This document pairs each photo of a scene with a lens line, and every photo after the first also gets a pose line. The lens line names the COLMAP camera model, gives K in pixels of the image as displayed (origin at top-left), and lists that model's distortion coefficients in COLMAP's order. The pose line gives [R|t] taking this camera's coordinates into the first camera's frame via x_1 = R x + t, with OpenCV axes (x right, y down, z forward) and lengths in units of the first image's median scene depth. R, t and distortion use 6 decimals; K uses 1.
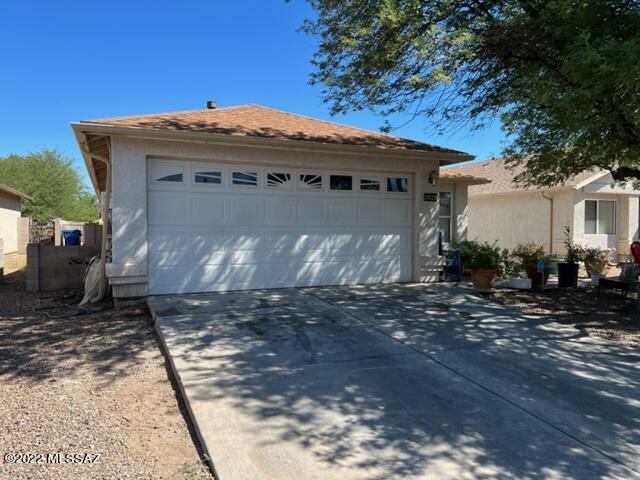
lens RADIAL K [[484.4, 0, 316.9], [0, 484.4, 243.1], [0, 0, 1]] dist [0.026066, -0.019989]
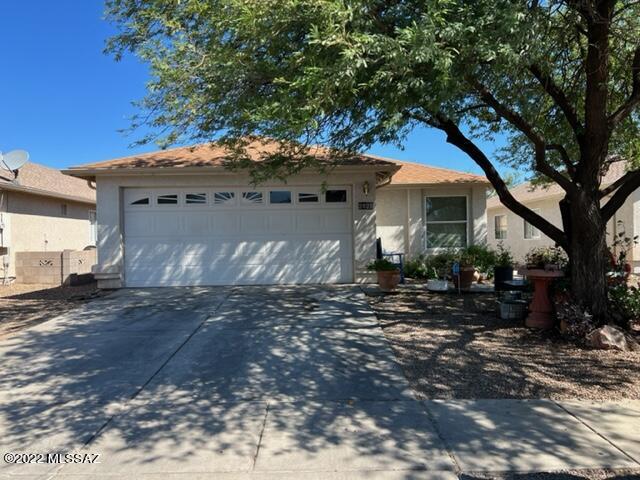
lens RADIAL K [[484.4, 0, 319.5], [0, 484.4, 241.0], [0, 0, 1]] dist [0.026066, -0.019989]
pose [[0.921149, -0.019224, -0.388735, 0.623842], [0.009566, 0.999596, -0.026766, 0.015084], [0.389092, 0.020937, 0.920961, -0.047670]]
